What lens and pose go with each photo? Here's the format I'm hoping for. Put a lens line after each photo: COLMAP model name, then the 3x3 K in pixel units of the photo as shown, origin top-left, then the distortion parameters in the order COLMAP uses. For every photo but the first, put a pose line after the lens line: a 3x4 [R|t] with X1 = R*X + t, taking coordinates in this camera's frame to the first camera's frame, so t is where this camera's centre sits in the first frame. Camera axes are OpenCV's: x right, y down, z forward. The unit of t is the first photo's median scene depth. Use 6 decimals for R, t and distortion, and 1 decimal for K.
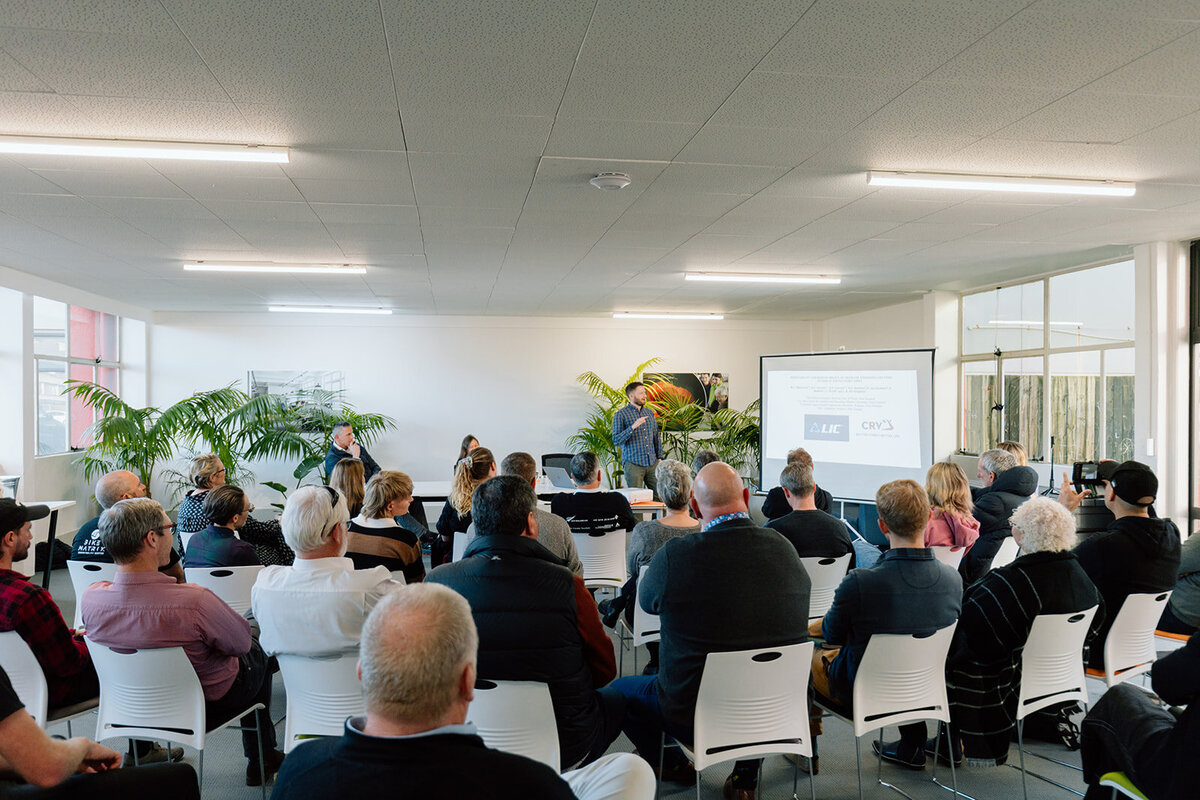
lens RADIAL K [[929.0, 0, 600.9], [0, 929.0, 409.6], [0, 0, 1]] dist [-0.006749, -0.002577]
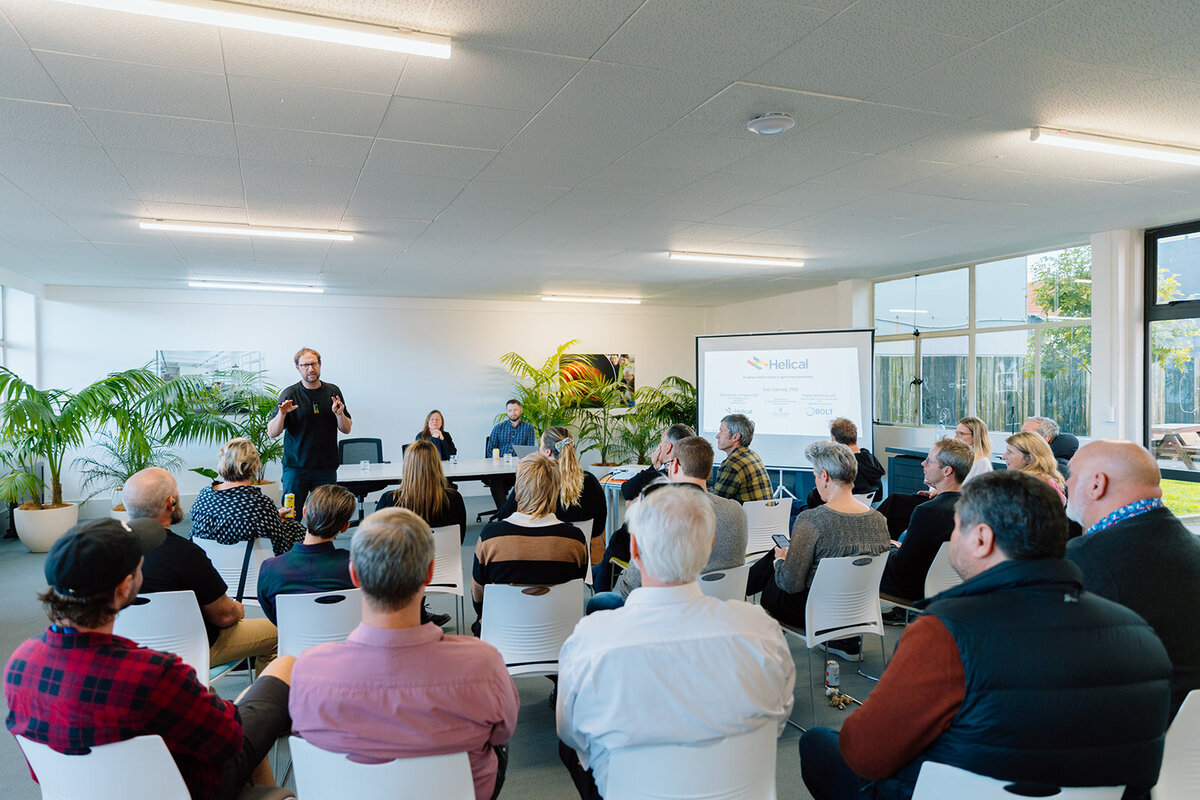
lens RADIAL K [[790.1, 0, 592.9], [0, 790.1, 393.0], [0, 0, 1]] dist [0.007373, 0.000157]
pose [[0.975385, -0.010346, 0.220266, -0.153779], [0.009680, 0.999945, 0.004105, 0.003074], [-0.220296, -0.001872, 0.975431, 0.141439]]
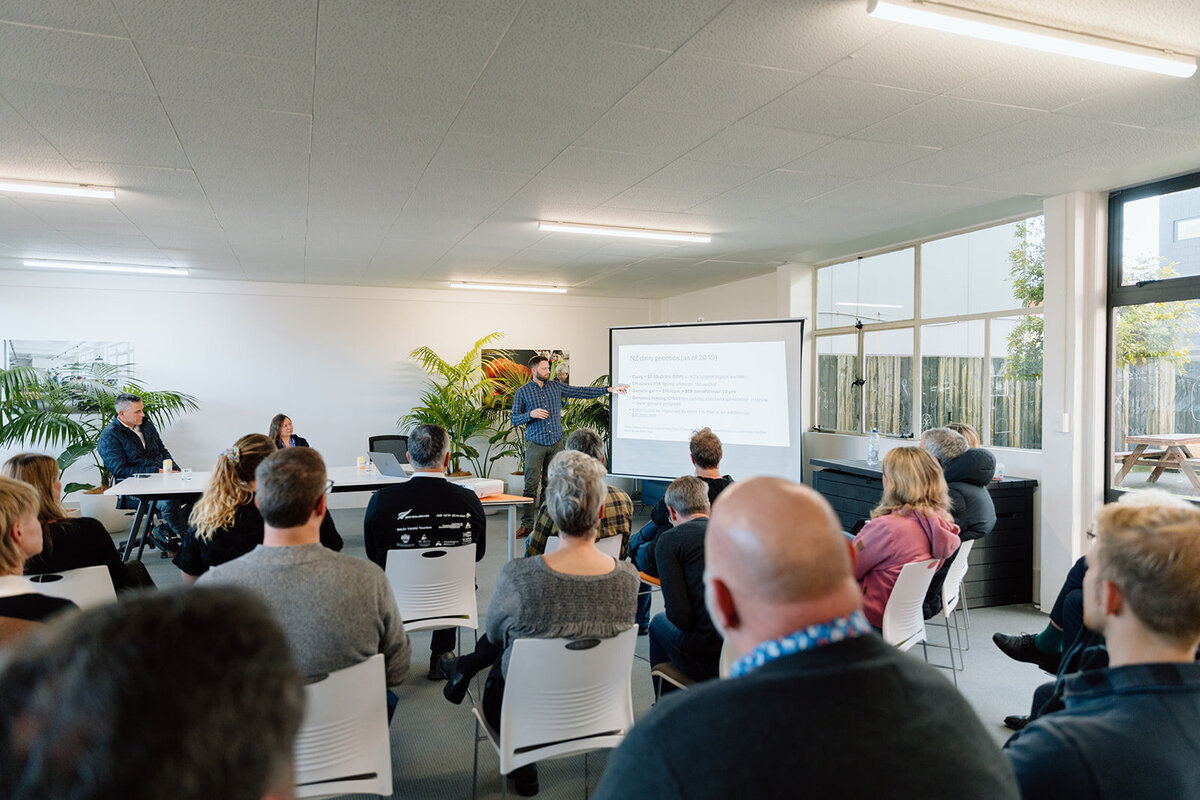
lens RADIAL K [[793.2, 0, 600.0], [0, 793.2, 400.0], [0, 0, 1]] dist [0.011351, -0.002539]
pose [[0.978991, -0.002314, 0.203889, -0.002272], [0.000356, 0.999953, 0.009641, 0.007064], [-0.203902, -0.009366, 0.978947, 0.230979]]
